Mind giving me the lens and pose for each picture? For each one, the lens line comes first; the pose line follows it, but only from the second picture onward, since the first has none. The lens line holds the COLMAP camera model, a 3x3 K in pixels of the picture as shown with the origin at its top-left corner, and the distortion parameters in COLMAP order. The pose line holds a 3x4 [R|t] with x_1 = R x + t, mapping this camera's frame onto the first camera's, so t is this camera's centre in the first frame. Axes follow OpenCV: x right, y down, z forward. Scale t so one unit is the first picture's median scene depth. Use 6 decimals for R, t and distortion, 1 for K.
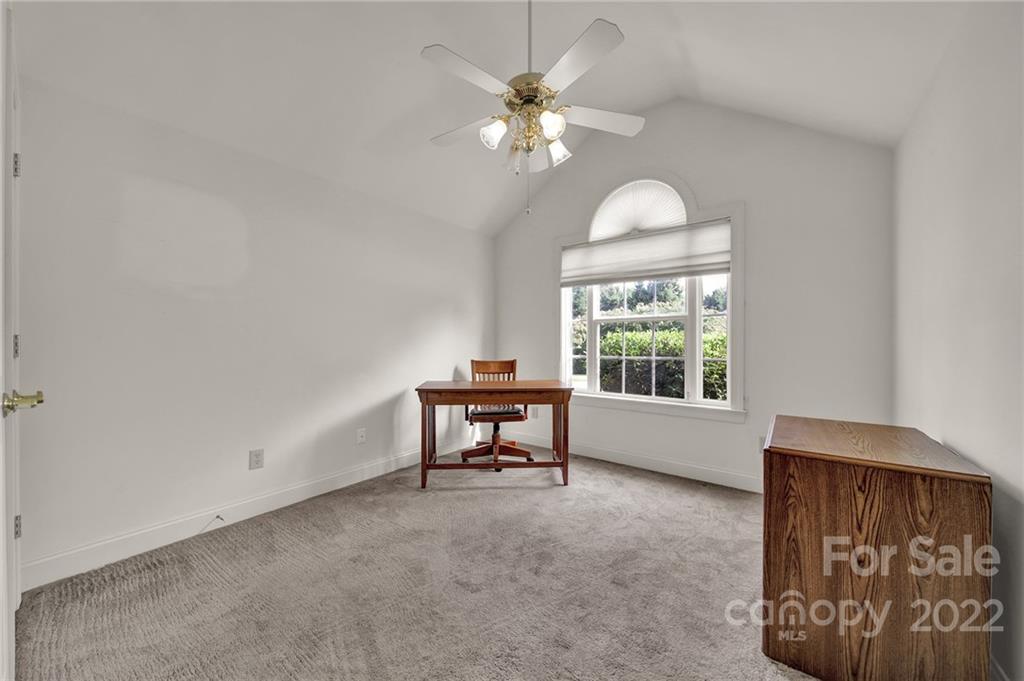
lens RADIAL K [[371.5, 0, 512.0], [0, 371.5, 340.5], [0, 0, 1]] dist [0.000073, -0.000042]
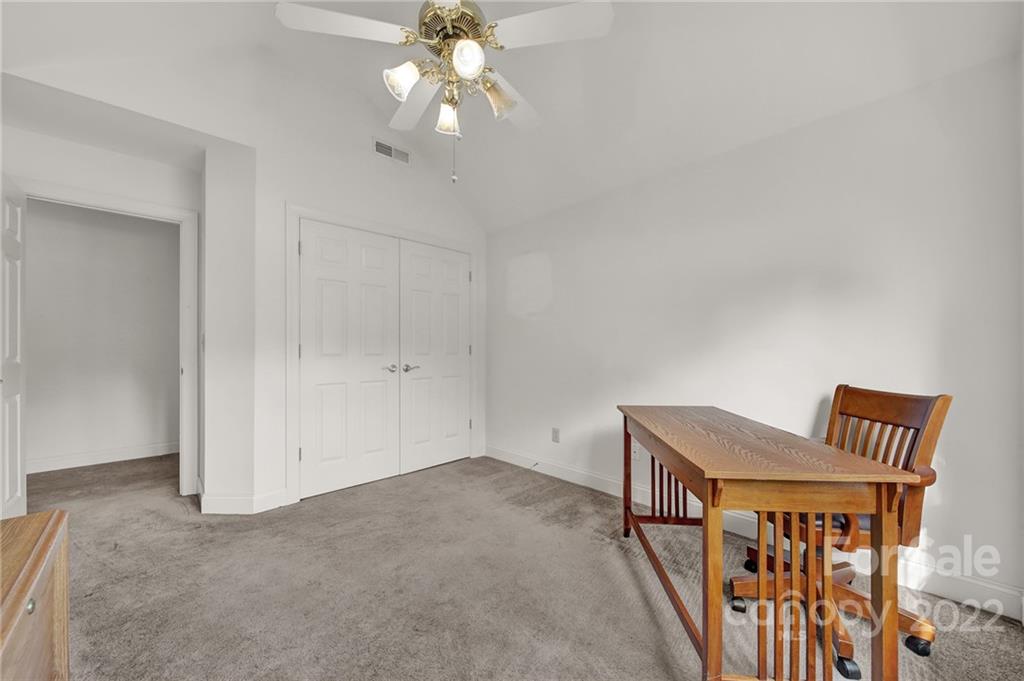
lens RADIAL K [[371.5, 0, 512.0], [0, 371.5, 340.5], [0, 0, 1]] dist [0.000073, -0.000042]
pose [[-0.147174, -0.021949, -0.988867, 0.671291], [0.005335, 0.999722, -0.022984, 0.008744], [0.989096, -0.008658, -0.147016, 1.044714]]
